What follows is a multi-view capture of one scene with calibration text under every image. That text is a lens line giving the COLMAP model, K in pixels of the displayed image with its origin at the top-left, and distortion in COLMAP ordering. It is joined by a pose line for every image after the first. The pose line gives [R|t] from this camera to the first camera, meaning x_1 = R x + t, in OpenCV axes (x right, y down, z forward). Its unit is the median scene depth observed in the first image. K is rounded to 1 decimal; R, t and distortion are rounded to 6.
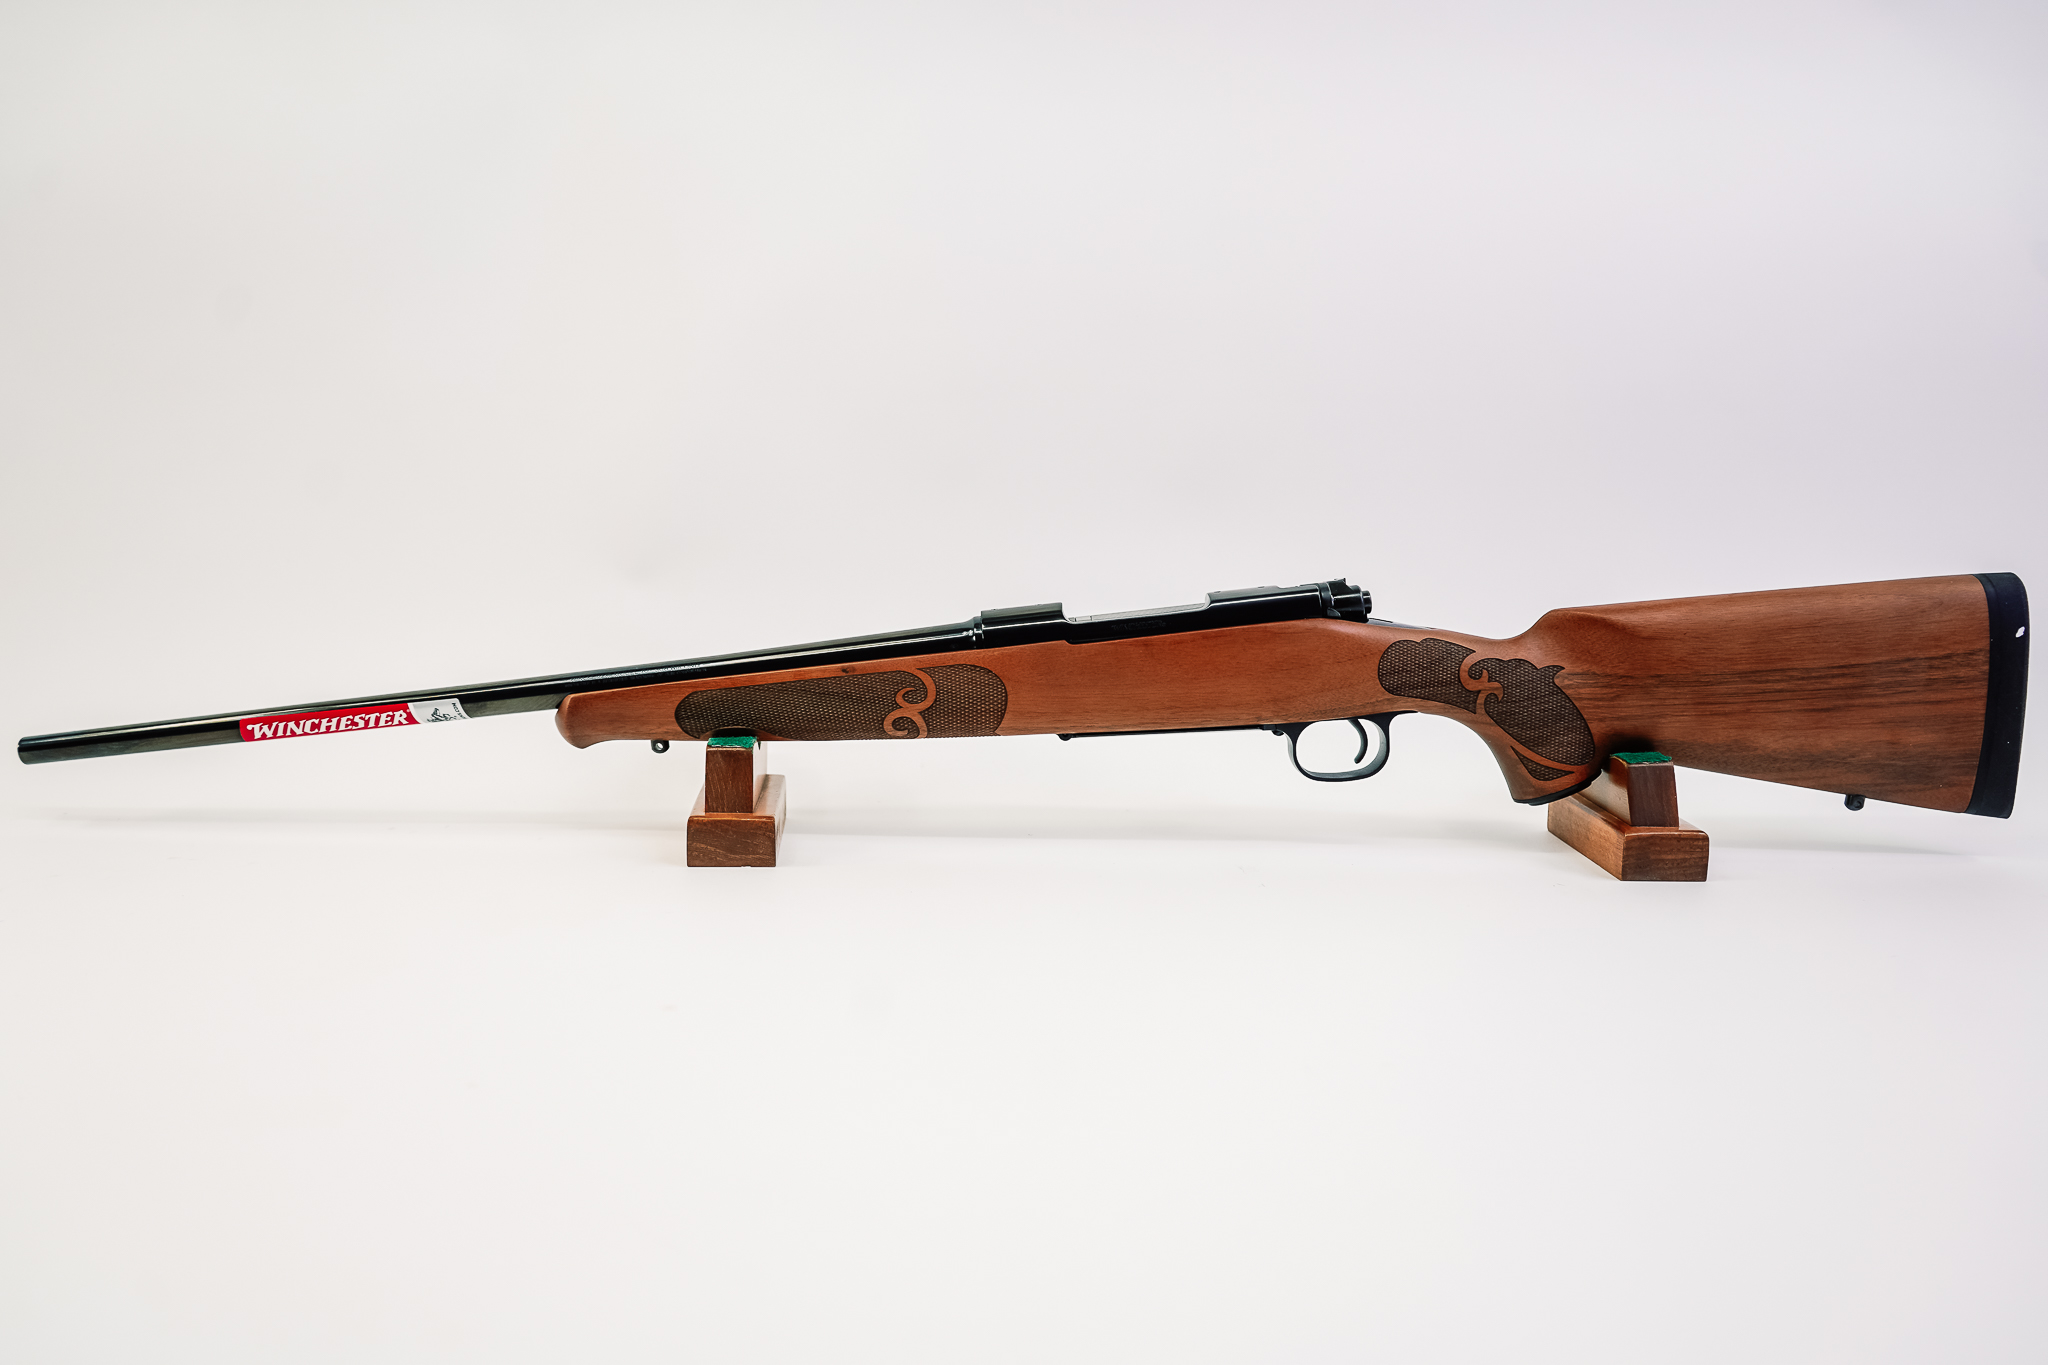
lens RADIAL K [[1714.3, 0, 1035.4], [0, 1714.3, 688.9], [0, 0, 1]] dist [-0.014253, 0.010962]
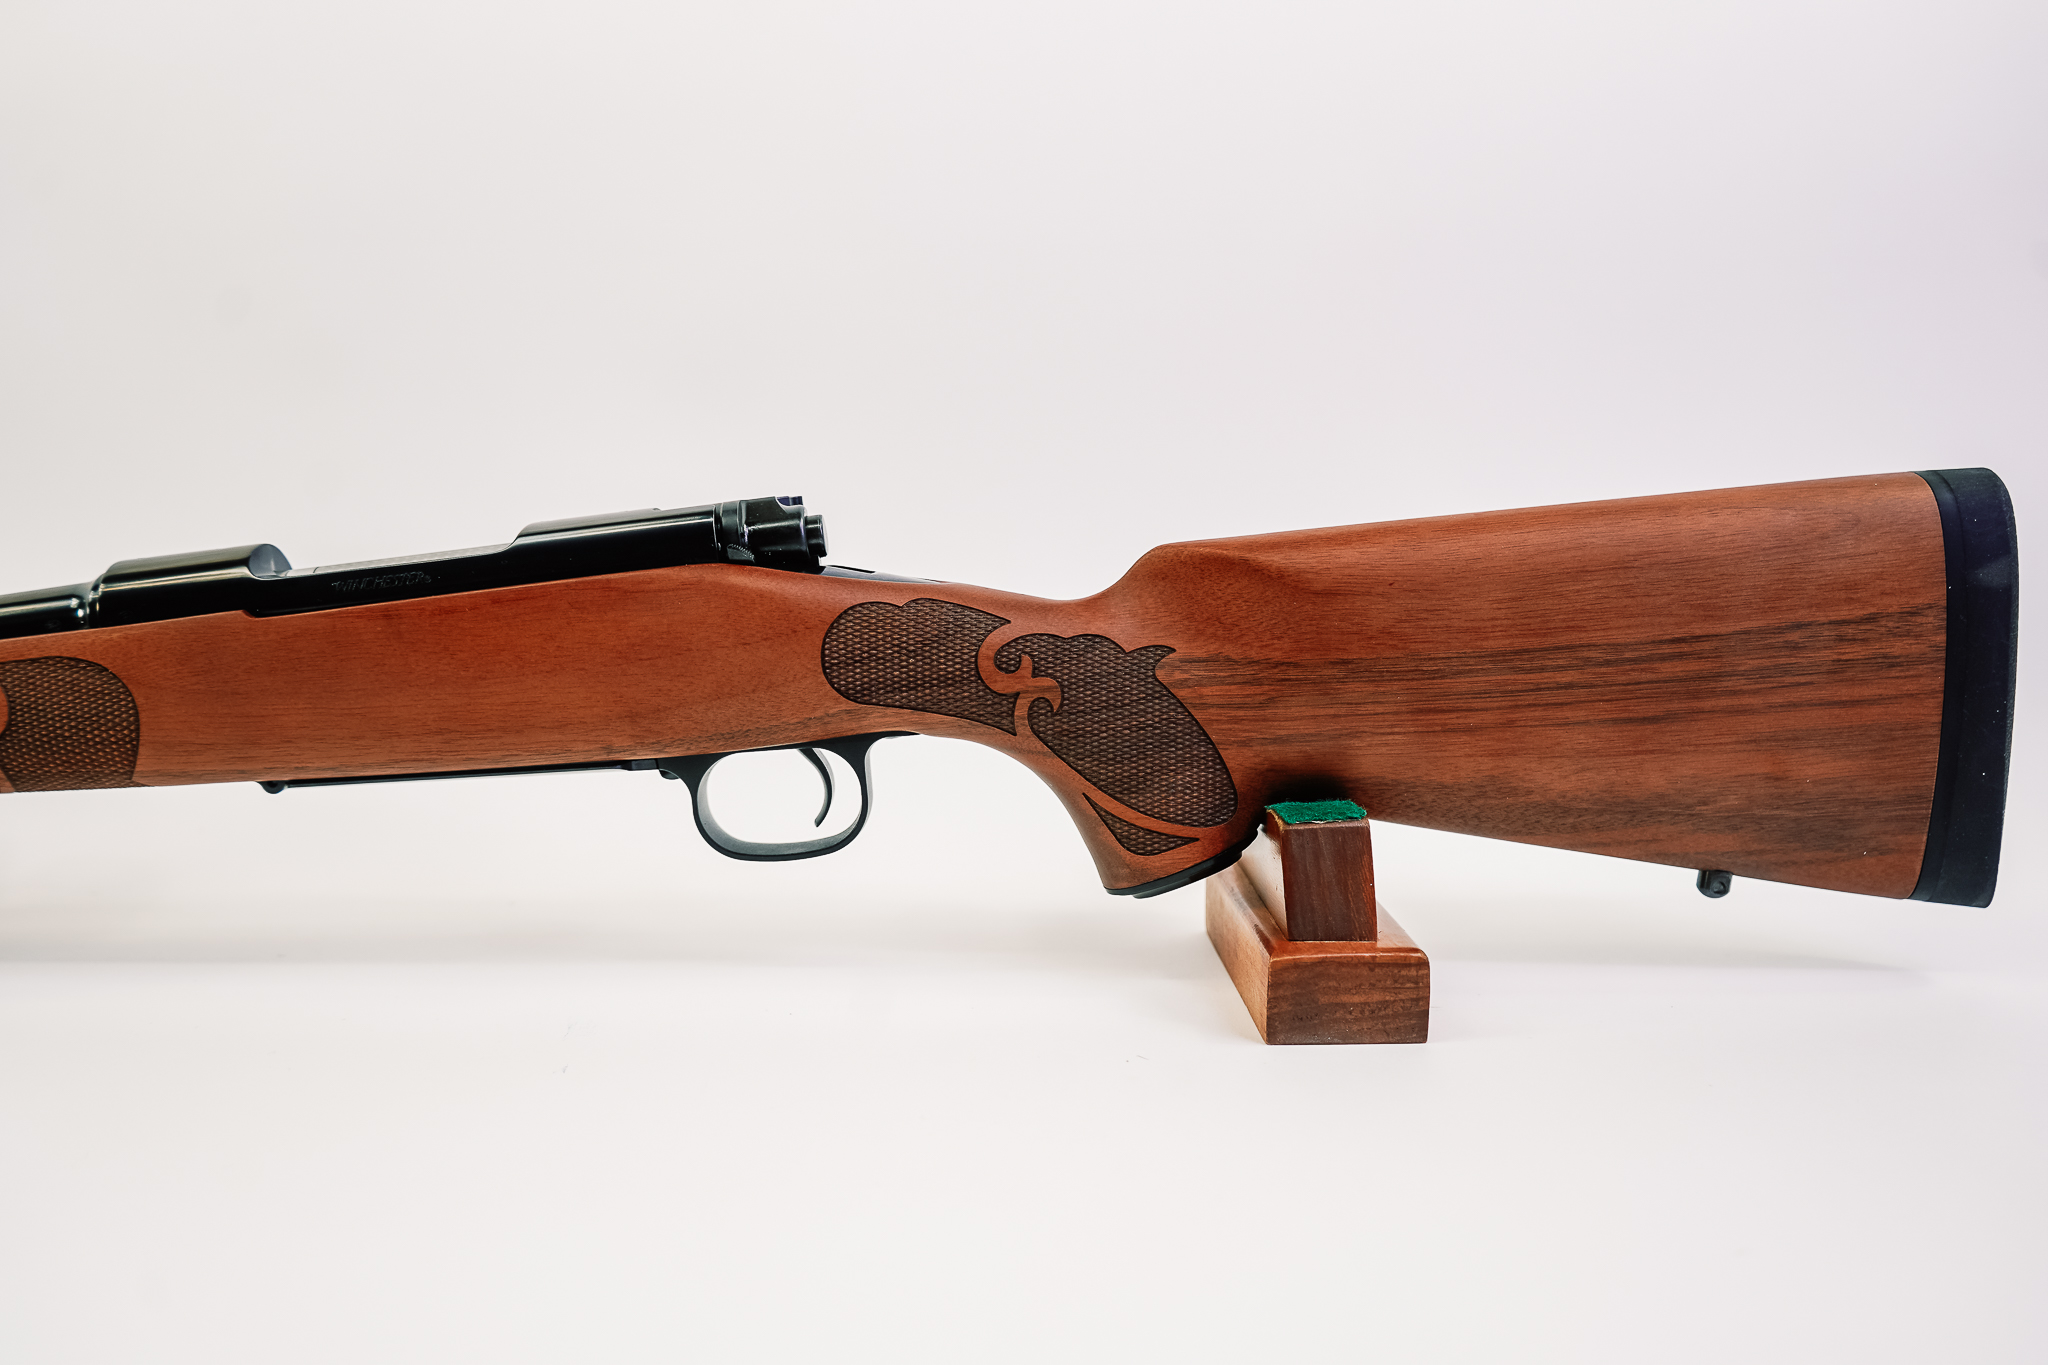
lens RADIAL K [[1714.3, 0, 1022.6], [0, 1714.3, 684.2], [0, 0, 1]] dist [-0.014253, 0.010962]
pose [[0.999910, -0.013356, 0.001250, 0.260278], [0.013371, 0.999828, -0.012881, 0.005247], [-0.001077, 0.012896, 0.999916, 0.451366]]
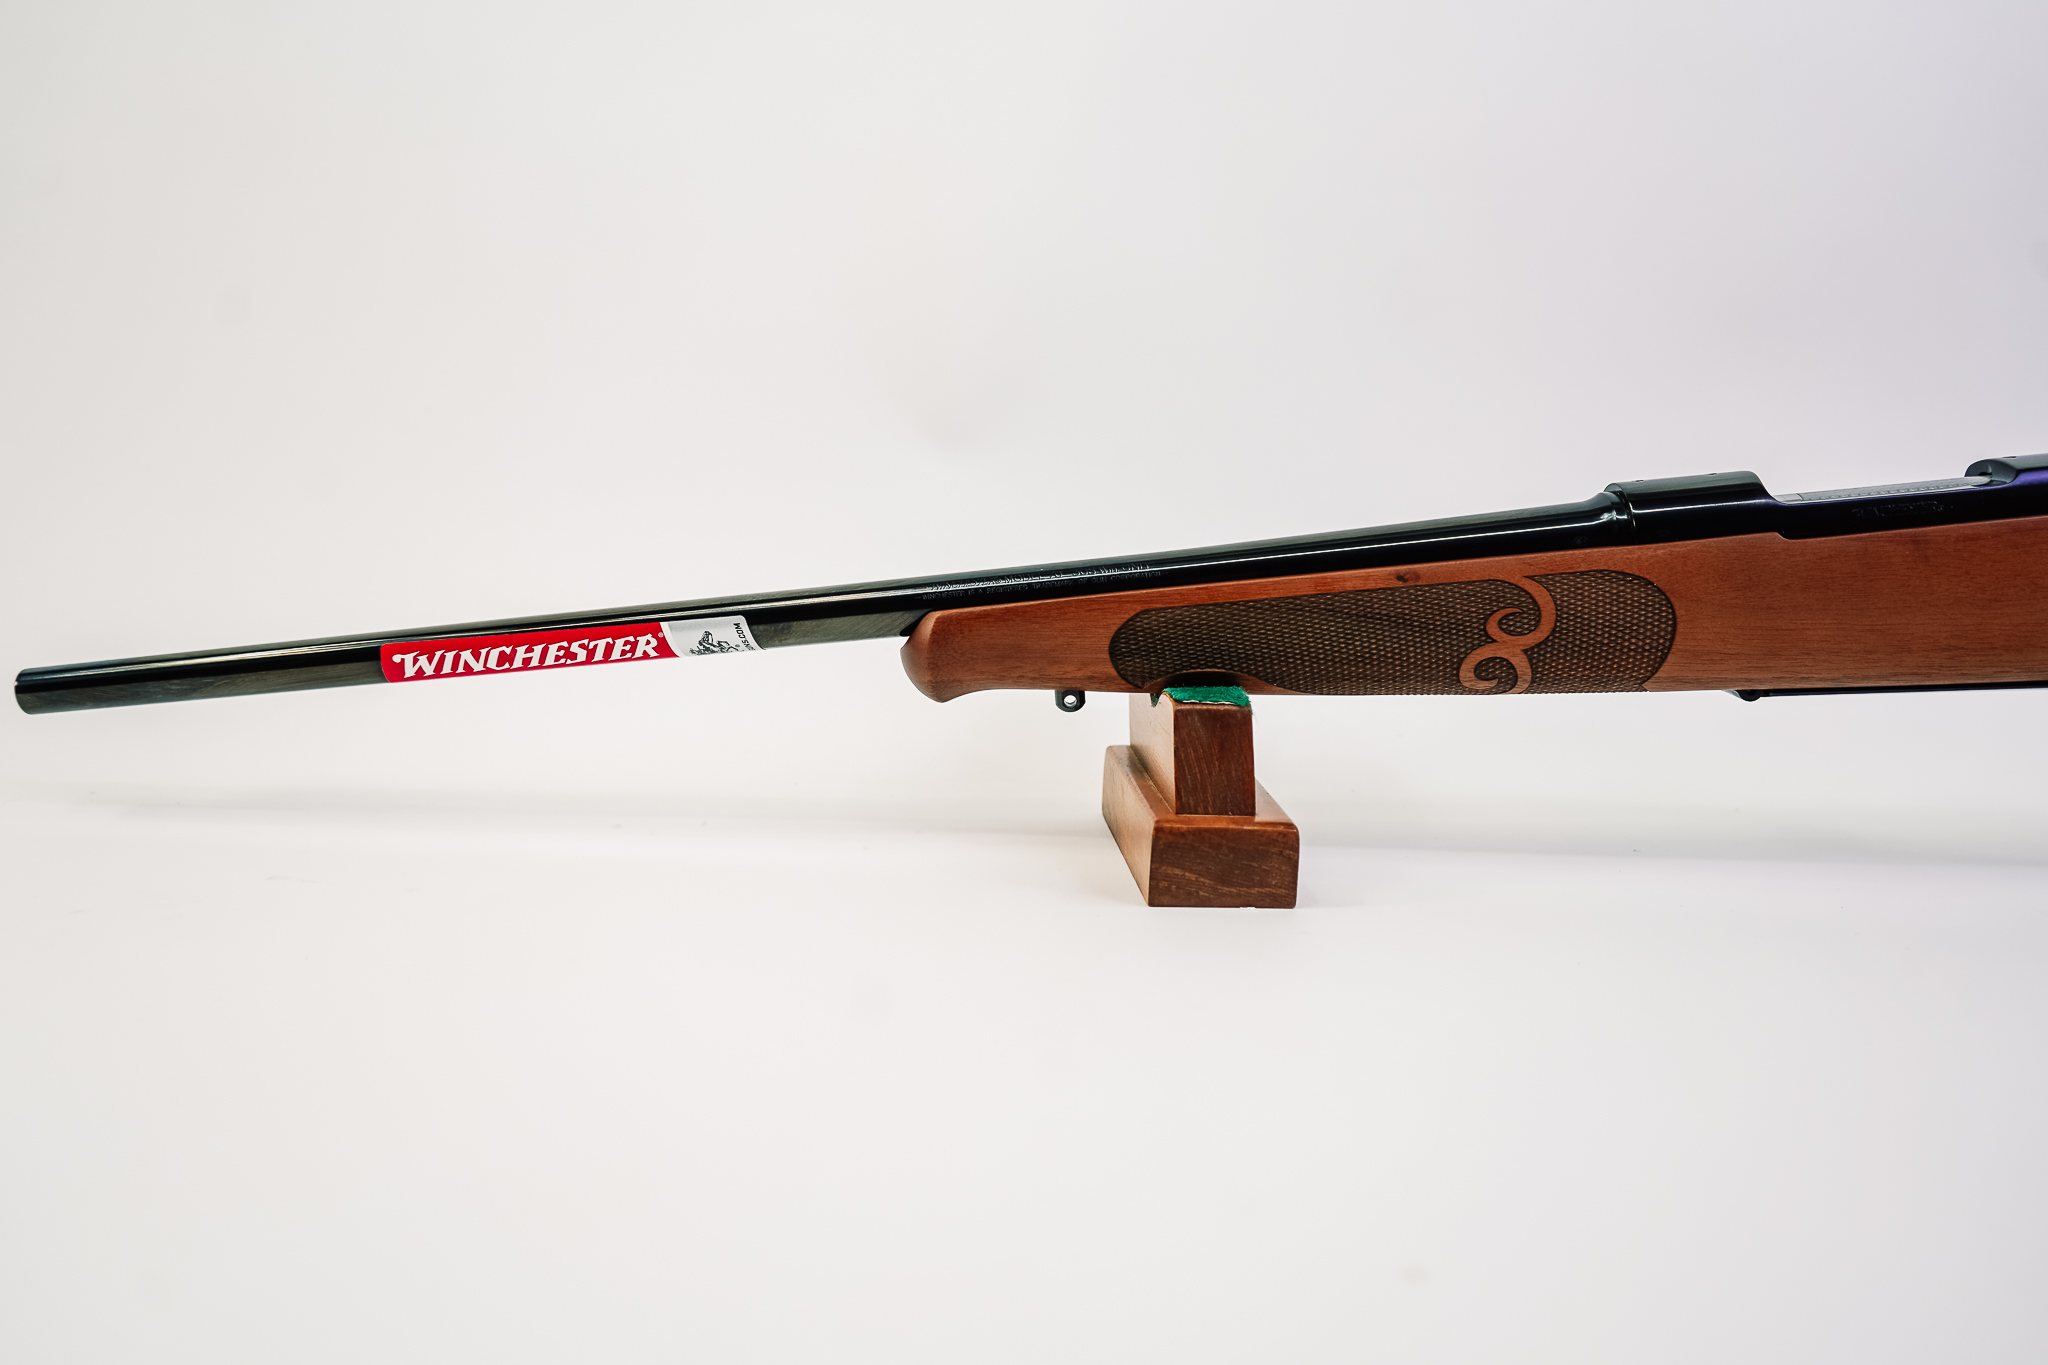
lens RADIAL K [[1772.6, 0, 1011.9], [0, 1772.6, 665.1], [0, 0, 1]] dist [-0.004496, -0.004783]
pose [[0.999812, 0.015286, -0.011954, -0.235868], [-0.015108, 0.999775, 0.014858, 0.012266], [0.012178, -0.014675, 0.999818, 0.378401]]
